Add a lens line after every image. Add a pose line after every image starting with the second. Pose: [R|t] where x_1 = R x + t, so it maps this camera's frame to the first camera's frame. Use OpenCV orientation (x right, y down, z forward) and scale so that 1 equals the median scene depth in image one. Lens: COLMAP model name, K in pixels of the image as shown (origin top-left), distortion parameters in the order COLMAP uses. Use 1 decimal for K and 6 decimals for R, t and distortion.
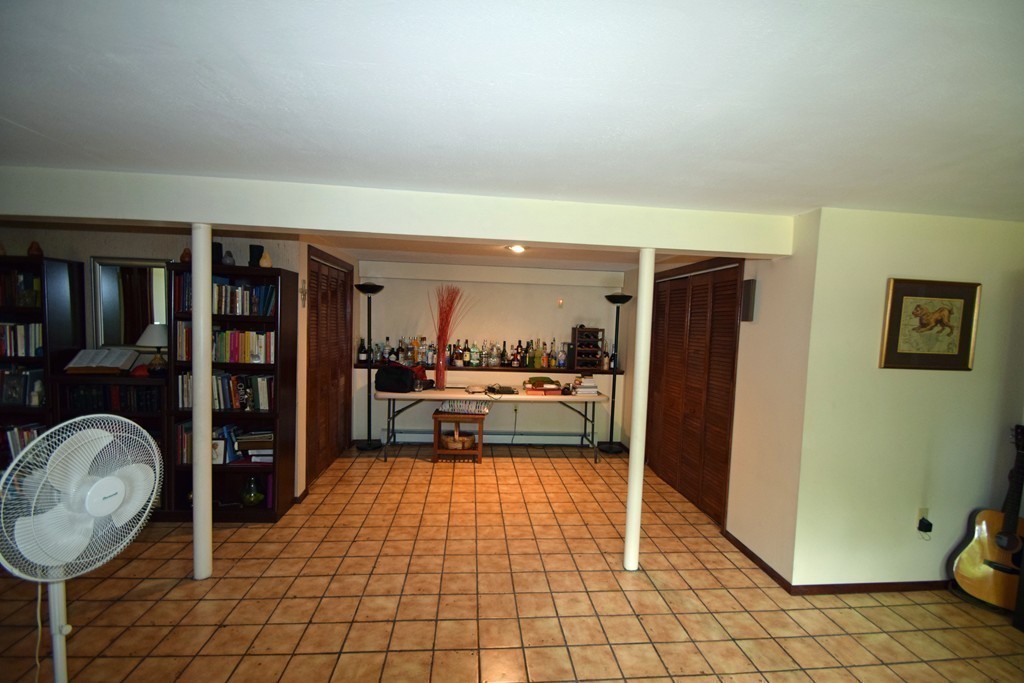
lens RADIAL K [[447.9, 0, 513.4], [0, 447.9, 347.5], [0, 0, 1]] dist [-0.001111, -0.000966]
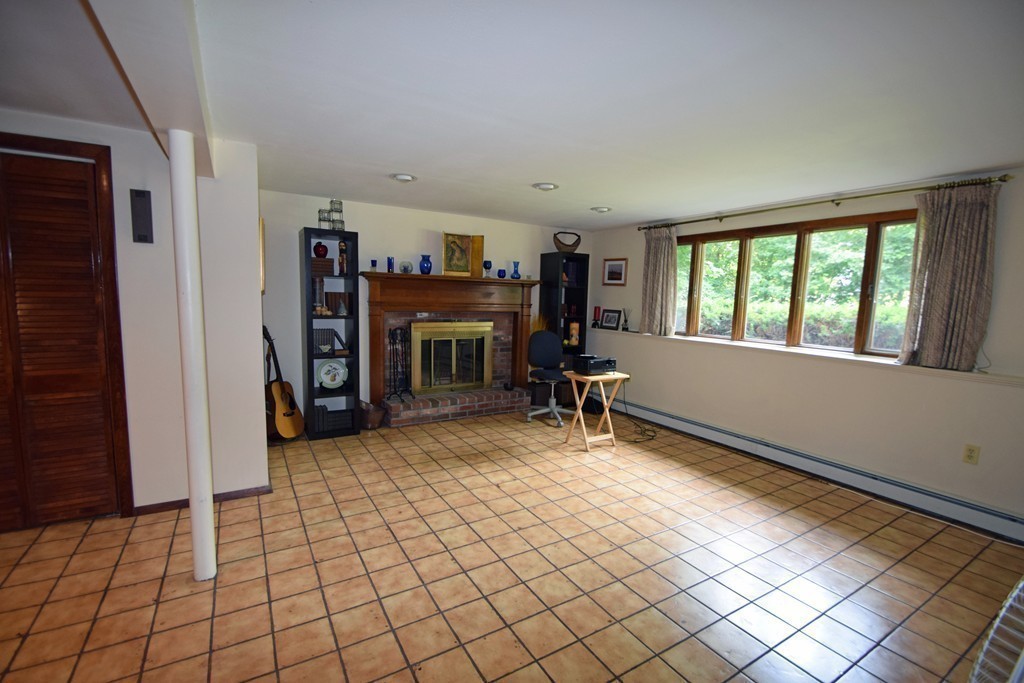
lens RADIAL K [[447.9, 0, 511.8], [0, 447.9, 347.8], [0, 0, 1]] dist [-0.001111, -0.000966]
pose [[-0.429112, -0.146385, 0.891310, -0.641361], [0.012659, 0.985709, 0.167983, 0.001104], [-0.903163, 0.083366, -0.421126, 0.942724]]
